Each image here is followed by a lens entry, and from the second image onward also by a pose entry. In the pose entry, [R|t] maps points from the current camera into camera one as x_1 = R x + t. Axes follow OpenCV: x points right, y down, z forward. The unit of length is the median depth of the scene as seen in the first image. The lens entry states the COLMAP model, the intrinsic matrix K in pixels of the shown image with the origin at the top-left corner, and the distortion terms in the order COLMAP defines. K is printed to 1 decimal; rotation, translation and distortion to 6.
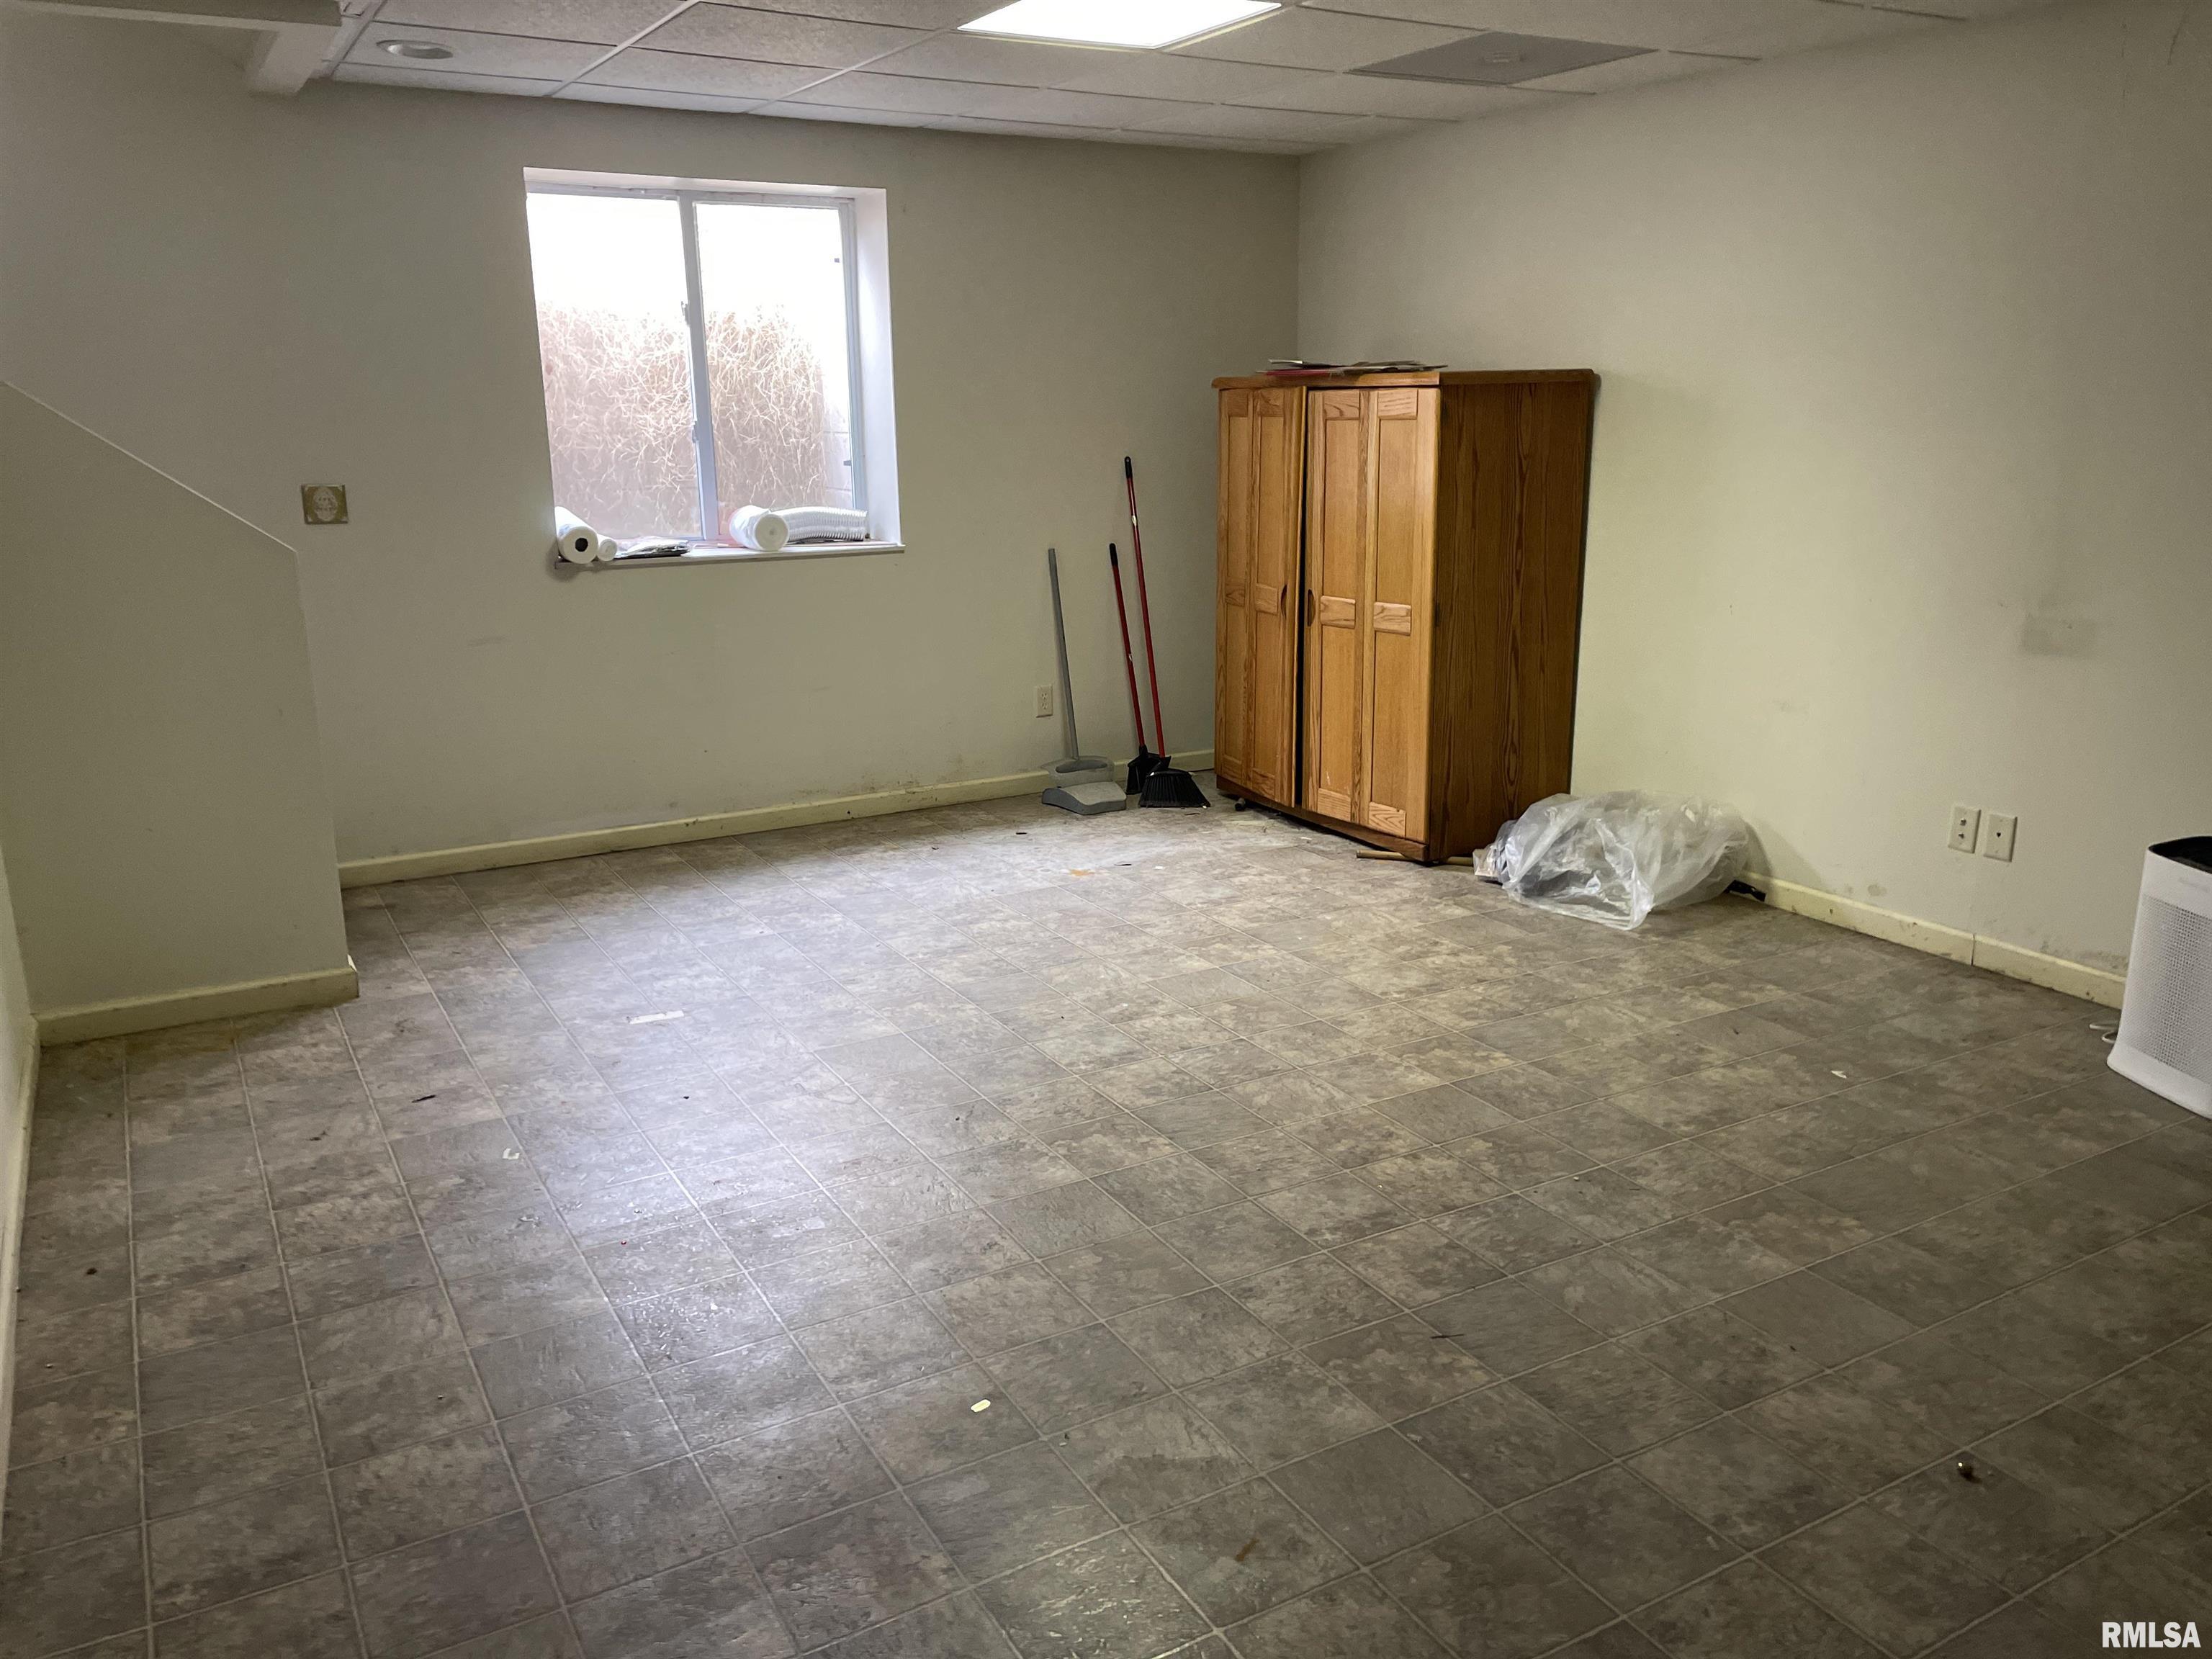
lens RADIAL K [[1662.2, 0, 1100.8], [0, 1662.2, 827.6], [0, 0, 1]] dist [0.055465, -0.067087]
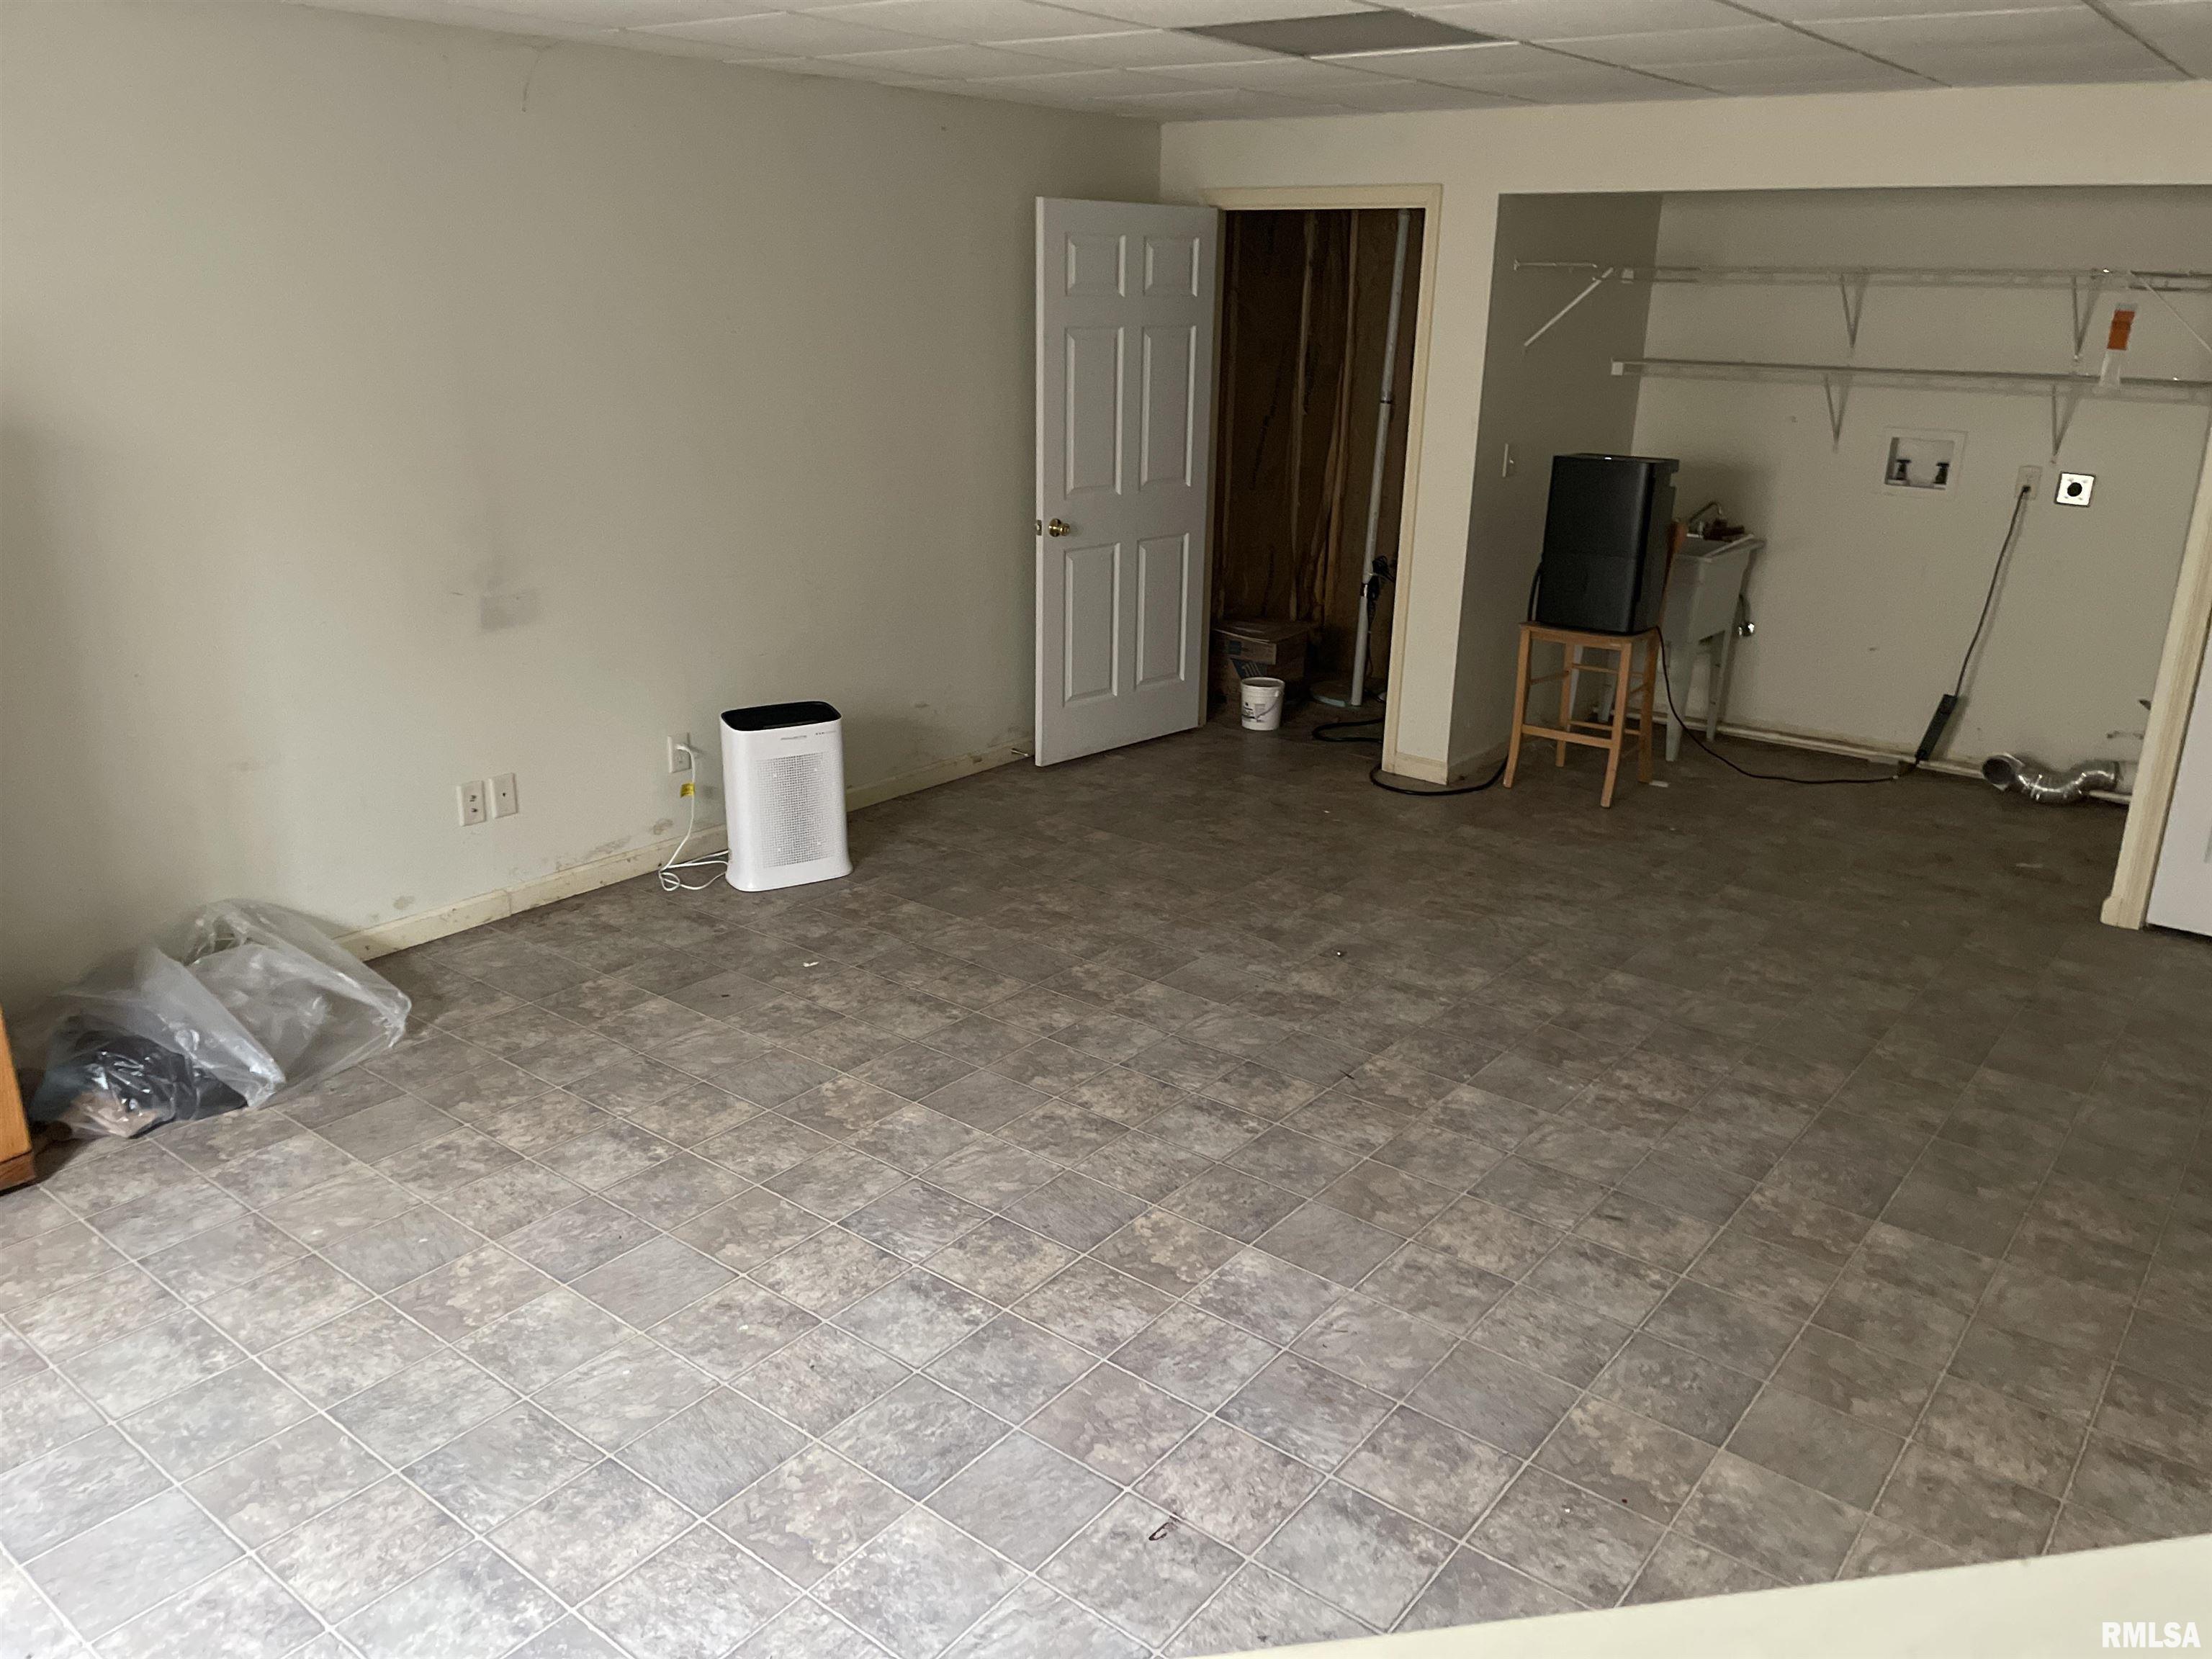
lens RADIAL K [[1662.2, 0, 1073.6], [0, 1662.2, 875.2], [0, 0, 1]] dist [0.055465, -0.067087]
pose [[-0.370942, -0.312376, 0.874542, -0.630928], [0.219034, 0.885729, 0.409277, -0.341860], [-0.902456, 0.343372, -0.260133, 1.036212]]
